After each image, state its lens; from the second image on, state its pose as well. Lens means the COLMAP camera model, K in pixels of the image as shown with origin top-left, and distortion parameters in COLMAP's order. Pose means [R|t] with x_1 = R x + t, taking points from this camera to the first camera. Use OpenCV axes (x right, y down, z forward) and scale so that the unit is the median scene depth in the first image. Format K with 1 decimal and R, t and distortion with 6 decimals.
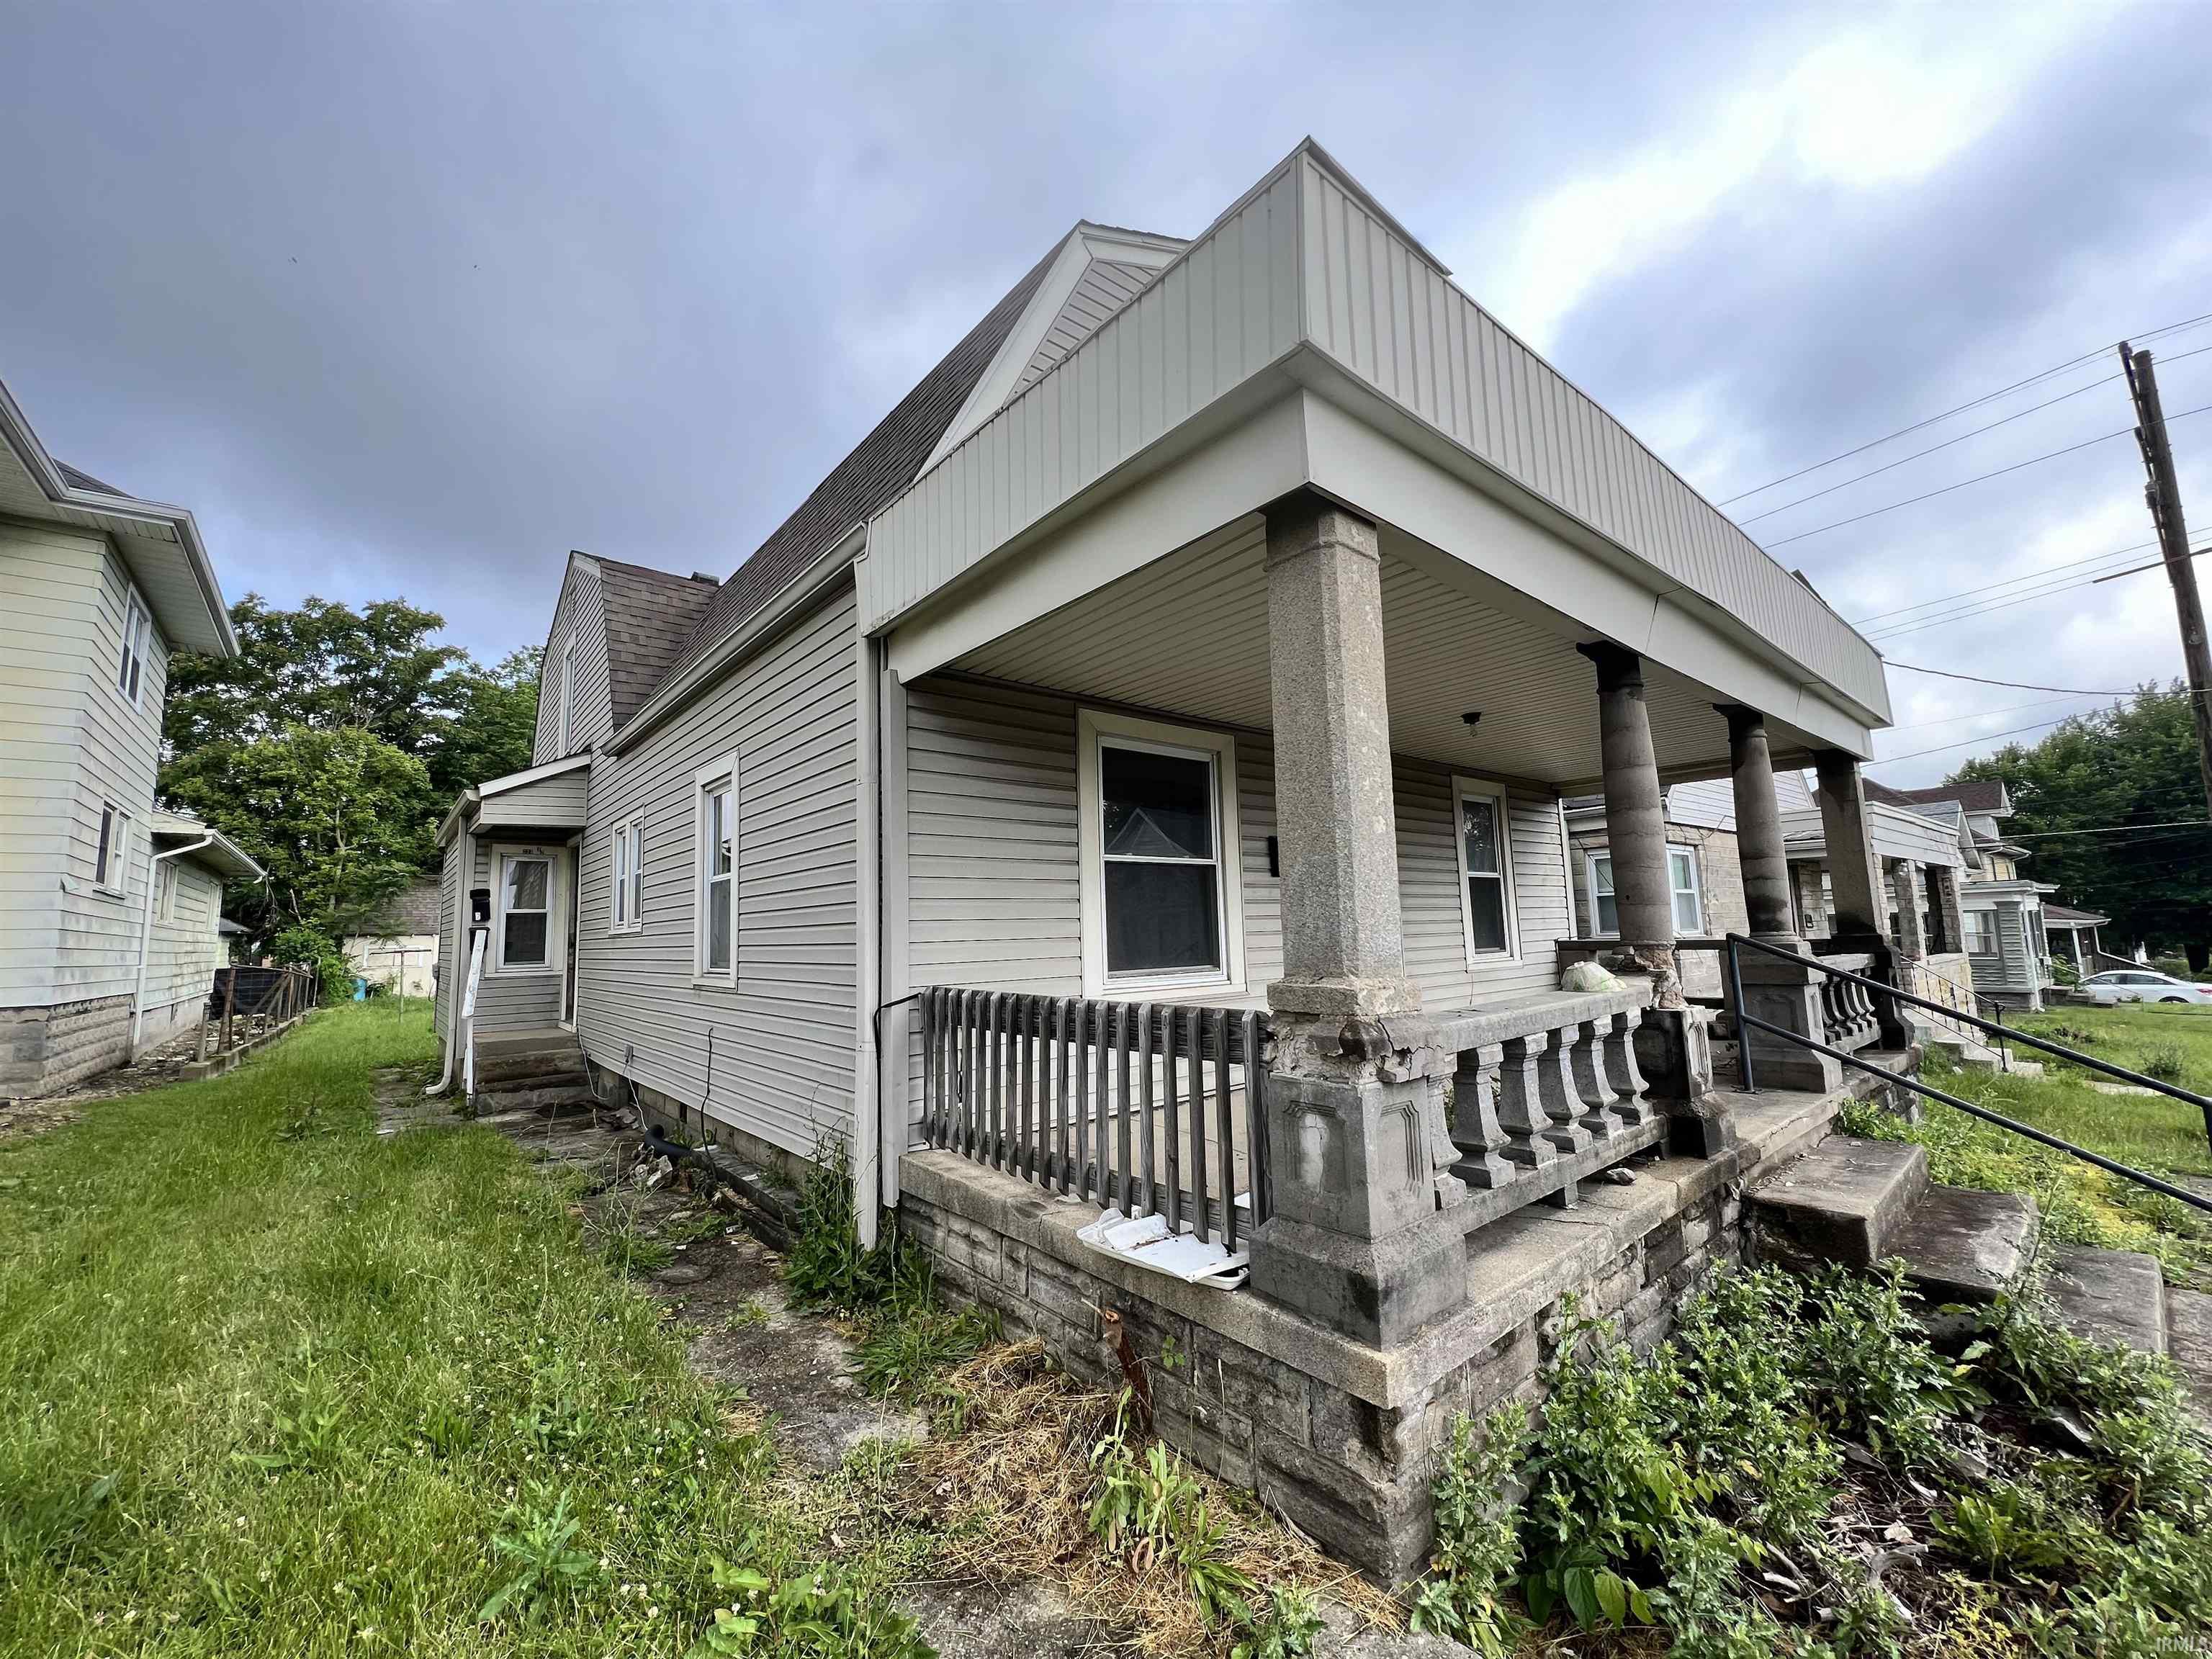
lens RADIAL K [[880.5, 0, 1099.7], [0, 880.5, 829.5], [0, 0, 1]] dist [0.001708, 0.000502]
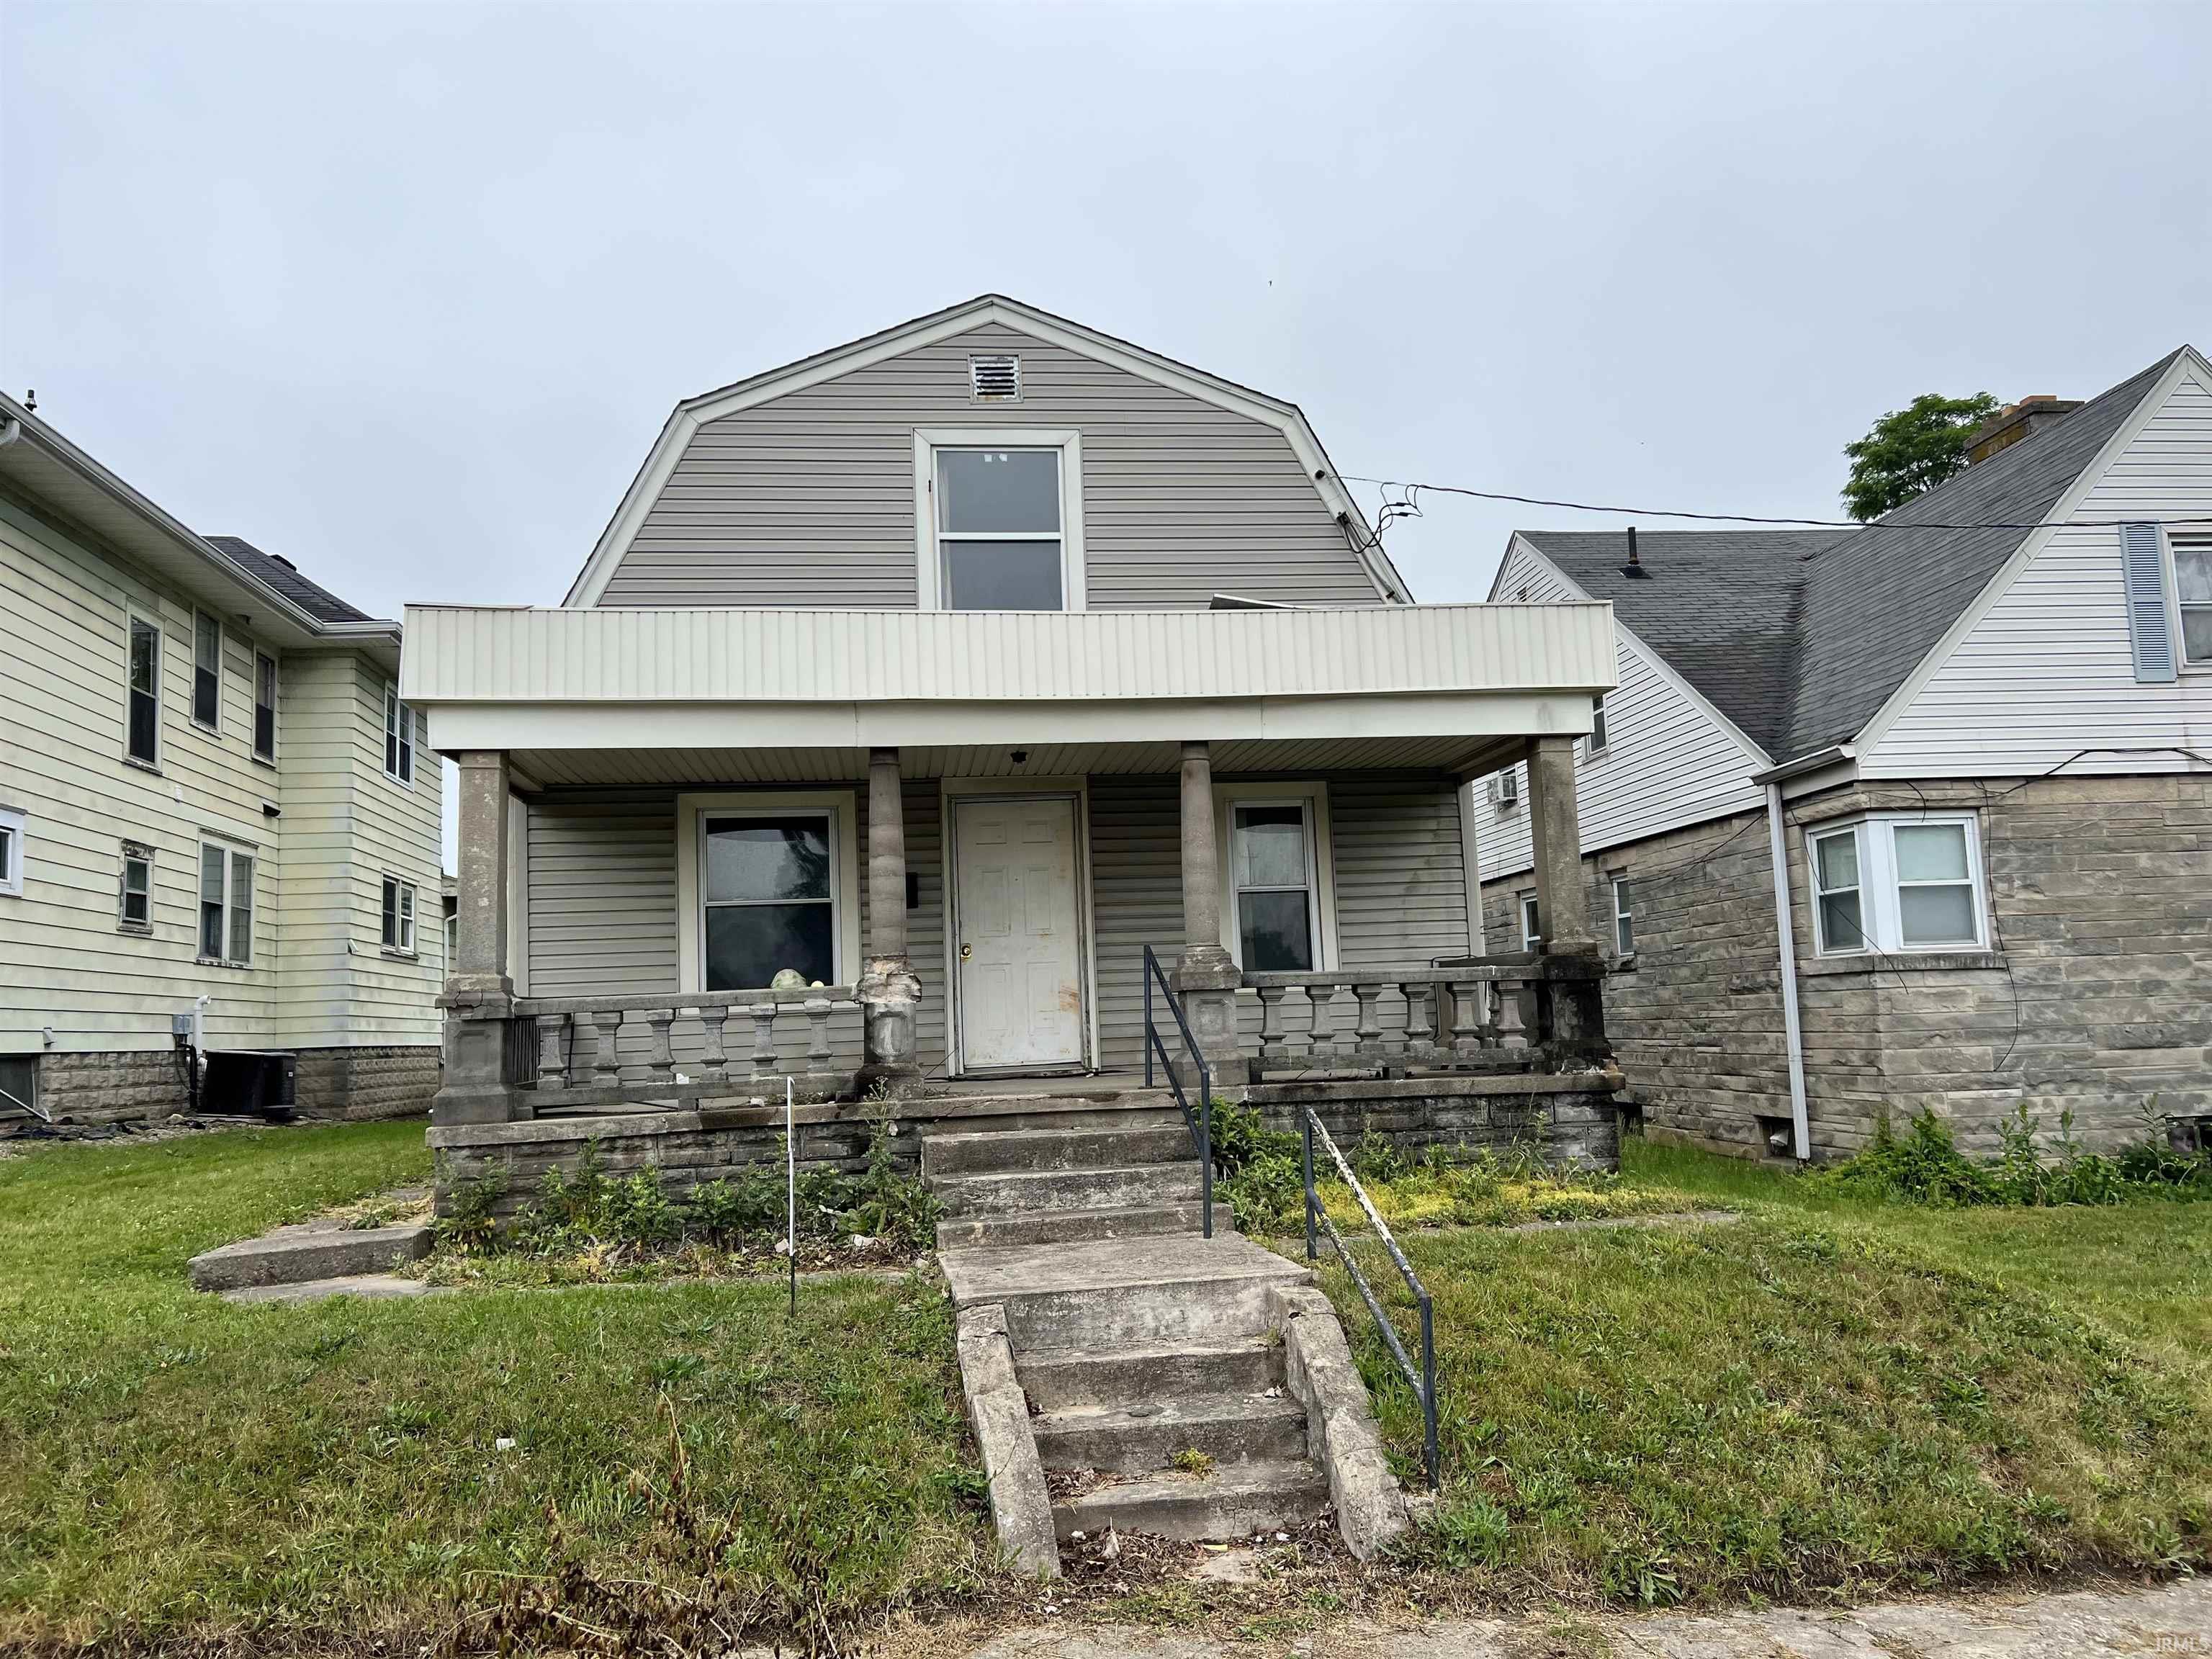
lens RADIAL K [[1660.2, 0, 1106.8], [0, 1660.2, 828.7], [0, 0, 1]] dist [0.061825, -0.047428]
pose [[0.848738, -0.069061, -0.524284, 0.844536], [0.080255, 0.996773, -0.001378, -0.012982], [0.522688, -0.040907, 0.851542, -0.375906]]
